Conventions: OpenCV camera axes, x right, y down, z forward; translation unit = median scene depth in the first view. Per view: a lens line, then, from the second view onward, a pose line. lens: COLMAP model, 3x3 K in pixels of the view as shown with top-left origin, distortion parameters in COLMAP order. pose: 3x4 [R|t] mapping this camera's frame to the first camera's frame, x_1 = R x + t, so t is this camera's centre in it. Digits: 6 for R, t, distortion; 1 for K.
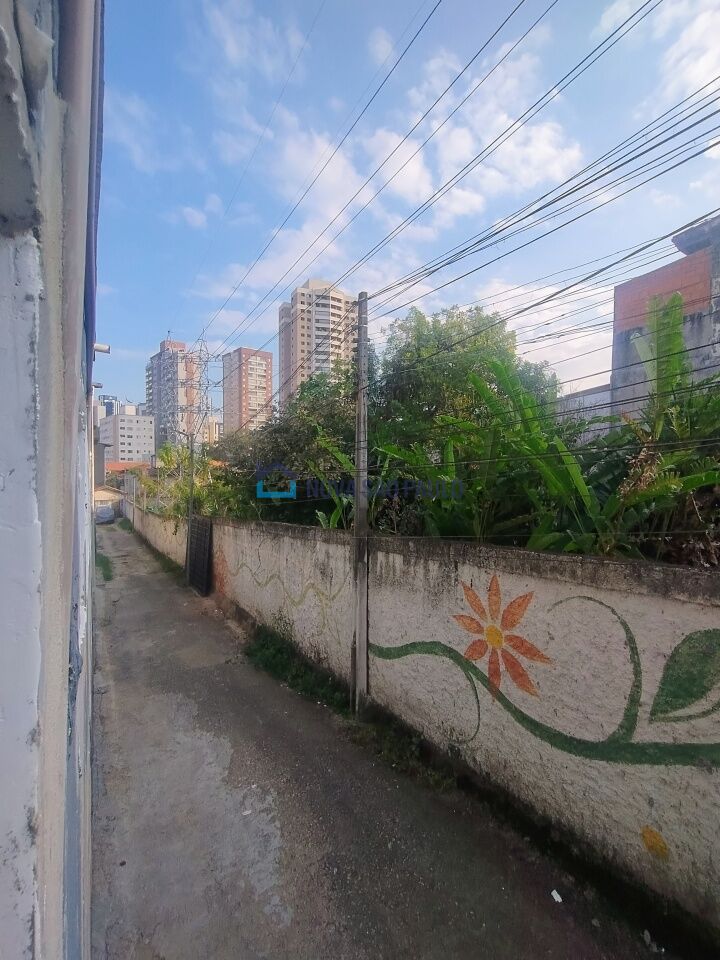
lens RADIAL K [[430.3, 0, 354.2], [0, 430.3, 473.8], [0, 0, 1]] dist [-0.002746, -0.000445]
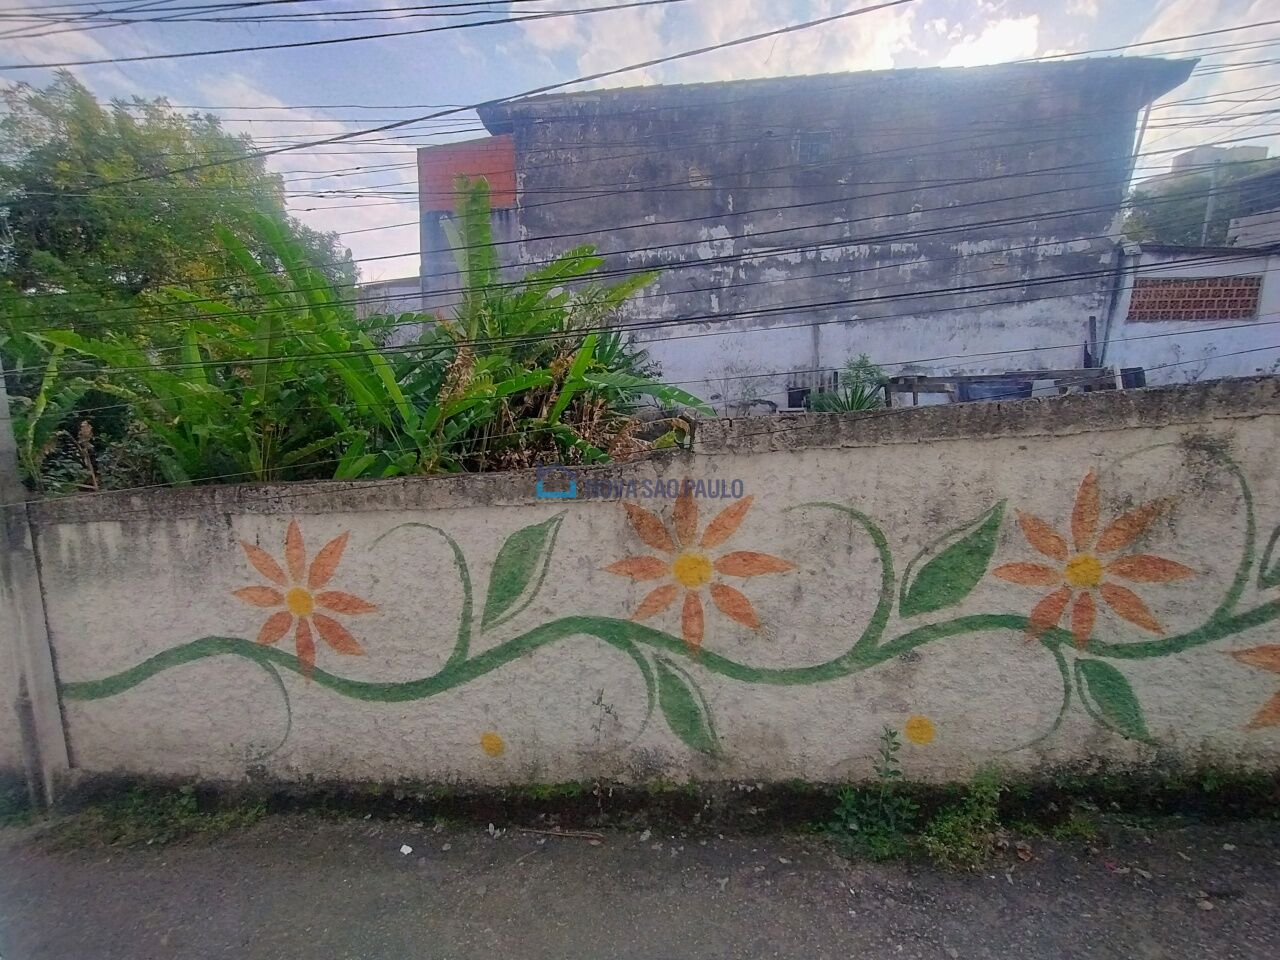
lens RADIAL K [[594.7, 0, 640.0], [0, 594.7, 480.0], [0, 0, 1]] dist [-0.009770, 0.008107]
pose [[0.638807, -0.118031, 0.760259, -0.052099], [0.017562, 0.990142, 0.138963, 0.036248], [-0.769166, -0.075419, 0.634582, -0.083510]]
